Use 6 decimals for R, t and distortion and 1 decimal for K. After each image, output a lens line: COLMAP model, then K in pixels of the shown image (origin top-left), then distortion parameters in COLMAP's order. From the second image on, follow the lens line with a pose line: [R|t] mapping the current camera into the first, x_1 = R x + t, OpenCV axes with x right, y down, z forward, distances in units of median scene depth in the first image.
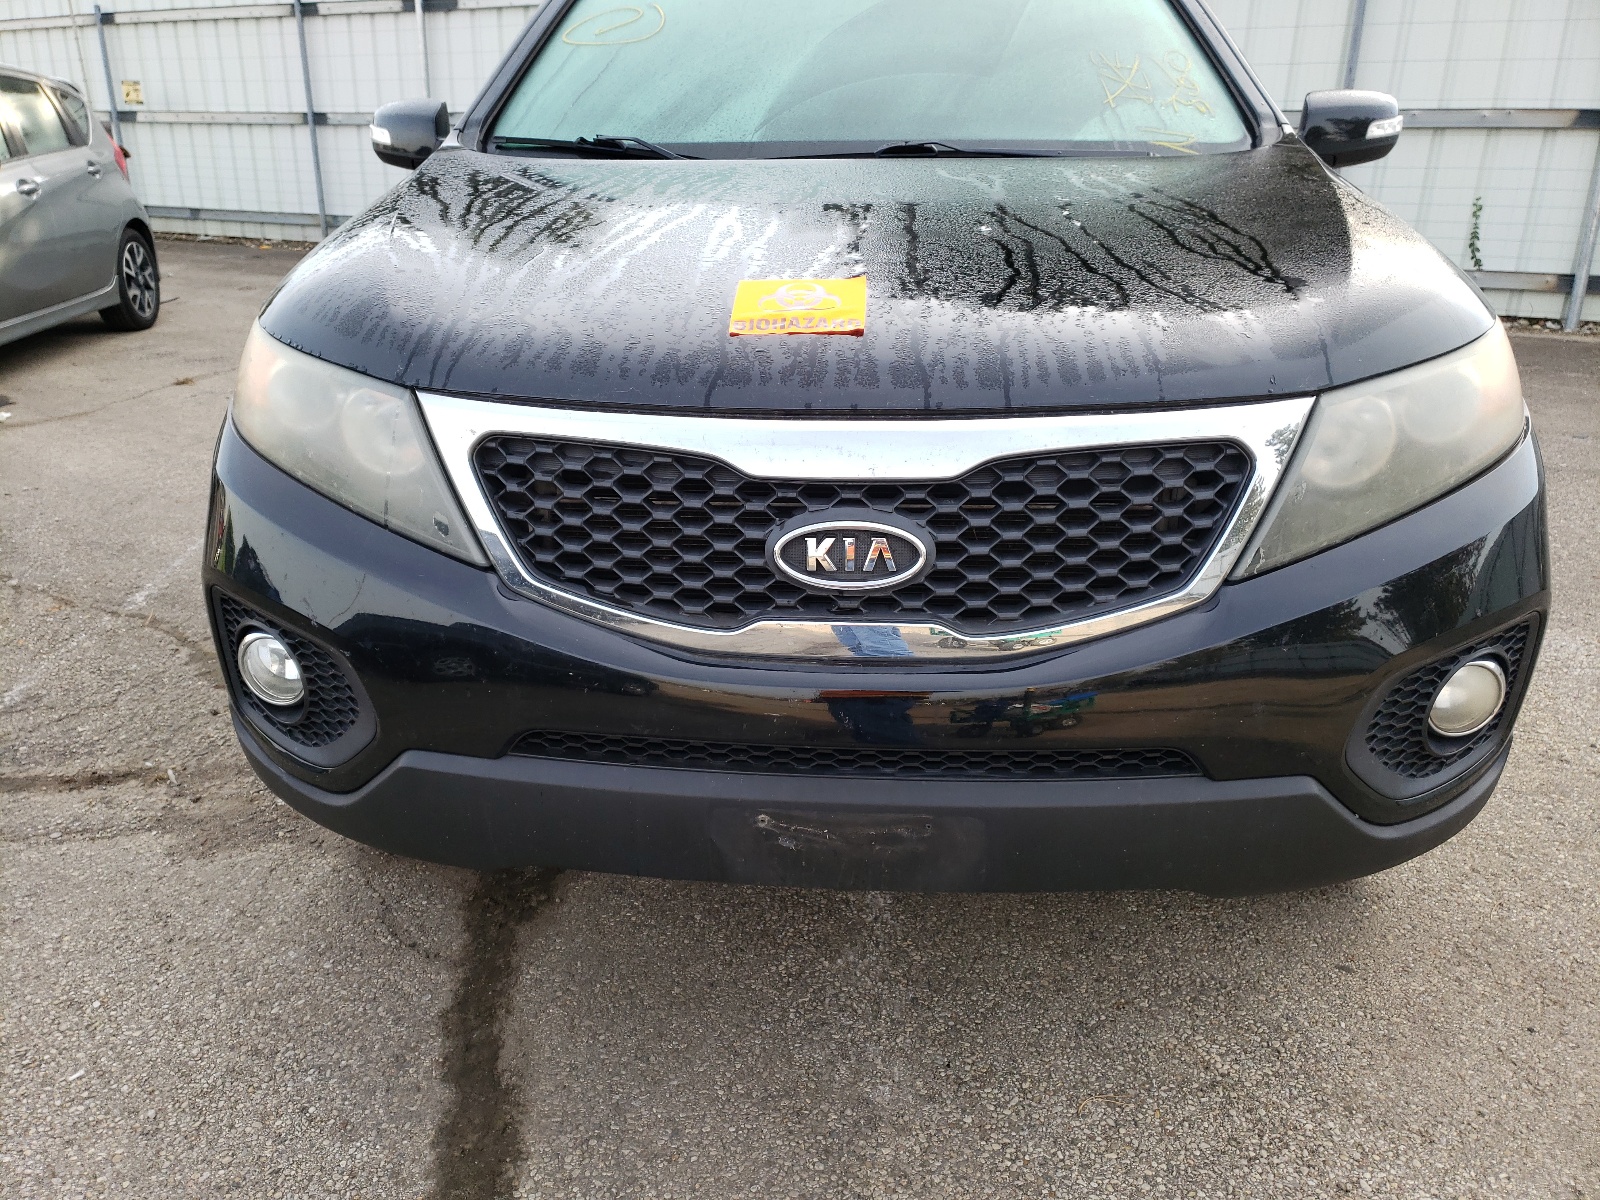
lens RADIAL K [[1231.9, 0, 800.0], [0, 1231.9, 600.0], [0, 0, 1]] dist [0.052063, -0.036846]
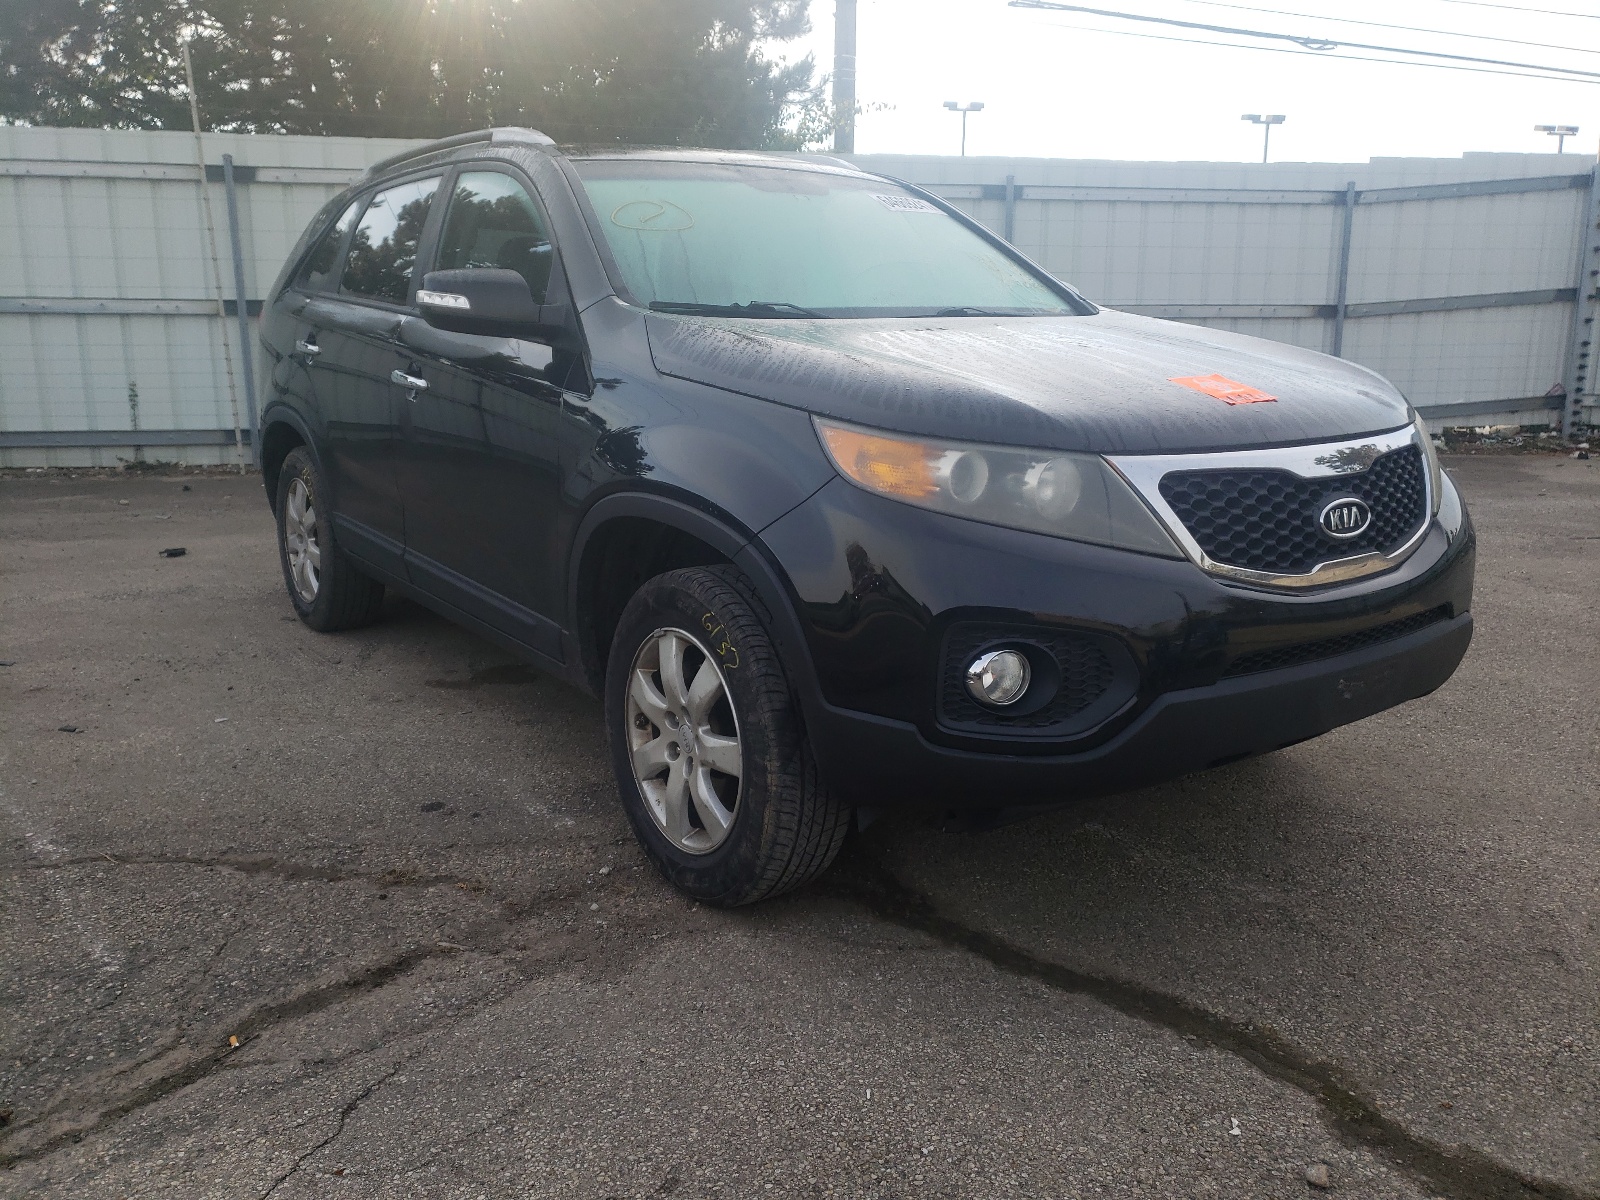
lens RADIAL K [[1231.9, 0, 800.0], [0, 1231.9, 600.0], [0, 0, 1]] dist [0.052063, -0.036846]
pose [[0.764770, -0.139445, 0.629033, -1.551460], [0.228965, 0.971392, -0.063033, 0.009566], [-0.602248, 0.192232, 0.774819, 0.116995]]
